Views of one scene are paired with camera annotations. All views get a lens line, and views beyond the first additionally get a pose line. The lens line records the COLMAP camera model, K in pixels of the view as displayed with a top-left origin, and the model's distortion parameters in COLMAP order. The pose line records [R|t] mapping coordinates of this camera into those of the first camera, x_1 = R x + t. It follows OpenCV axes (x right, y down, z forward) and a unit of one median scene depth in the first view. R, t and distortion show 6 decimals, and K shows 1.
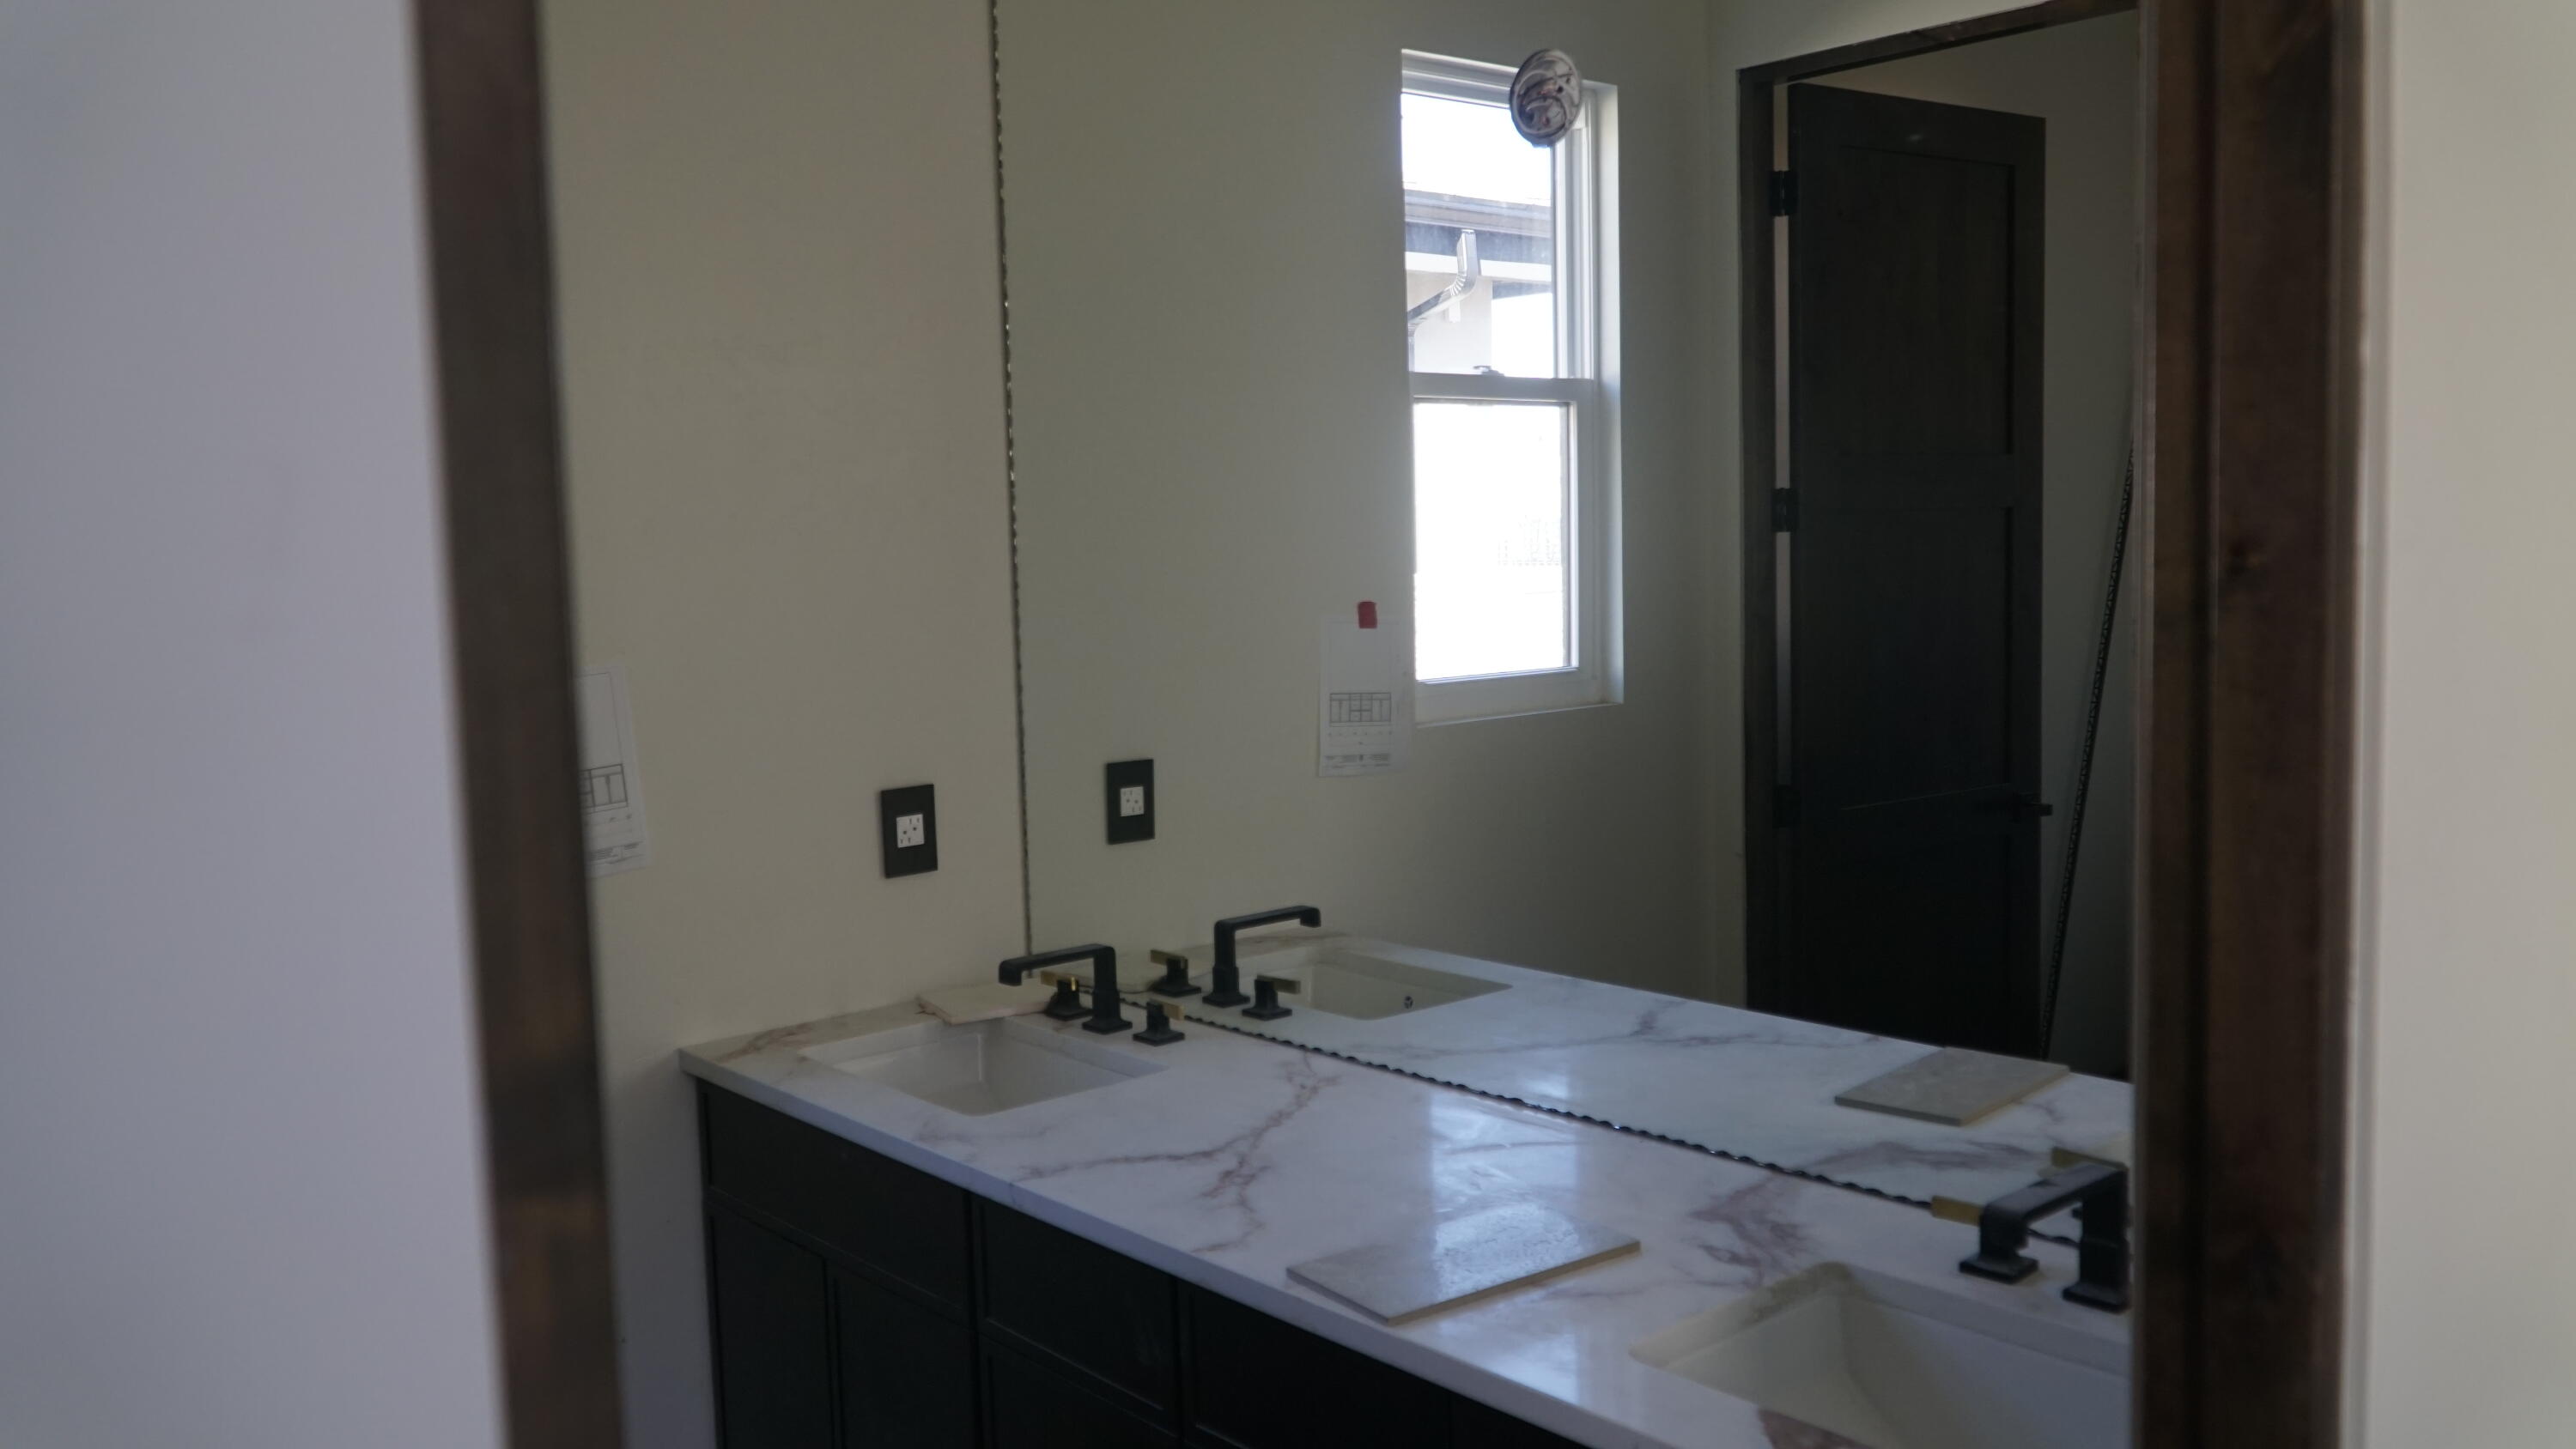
lens RADIAL K [[2092.3, 0, 1288.0], [0, 2092.3, 724.5], [0, 0, 1]] dist [0.038309, -0.111402]
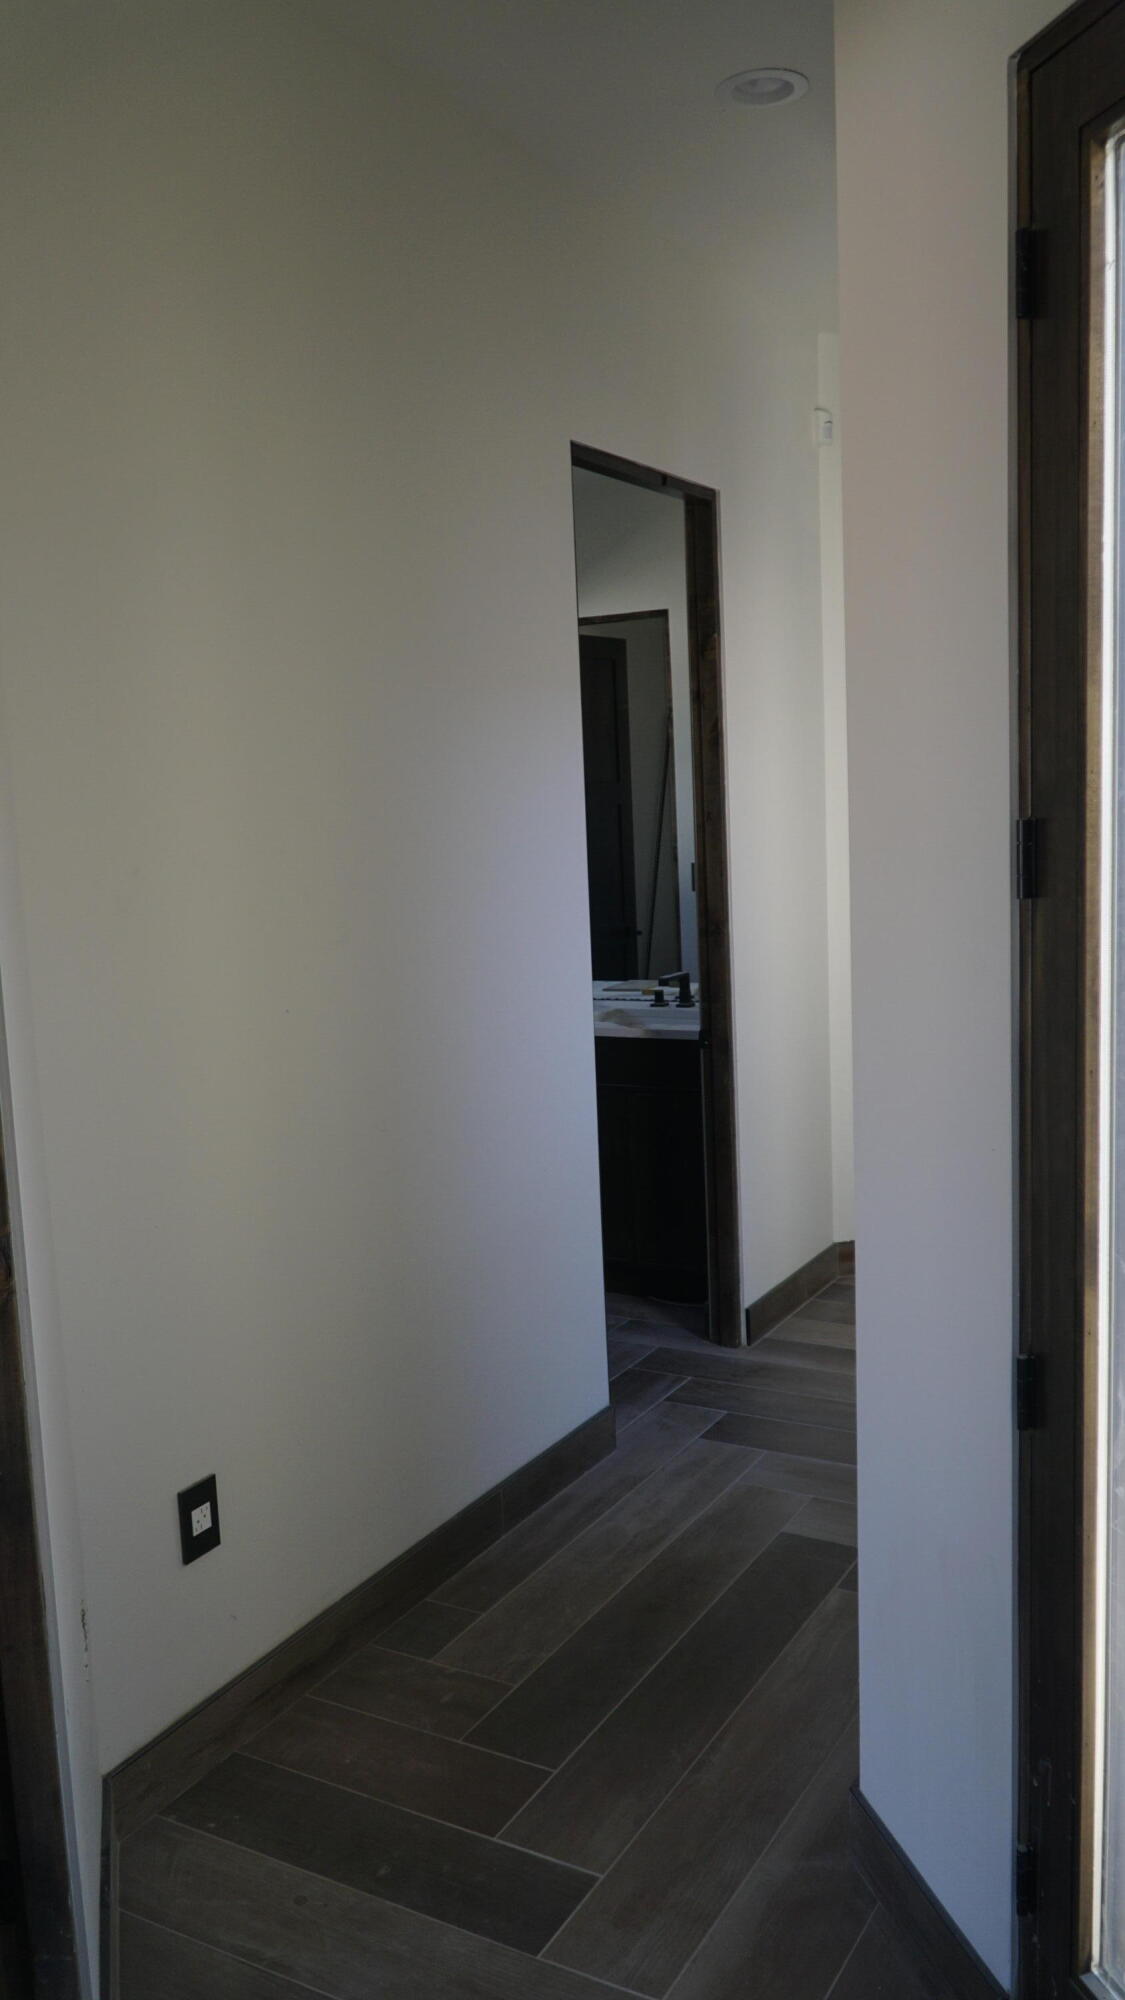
lens RADIAL K [[1624.7, 0, 557.7], [0, 1624.7, 1009.7], [0, 0, 1]] dist [0.038309, -0.111402]
pose [[0.945250, -0.053811, 0.321879, -0.326787], [0.046305, 0.998448, 0.030939, 0.067999], [-0.323044, -0.014340, 0.946275, -0.720764]]
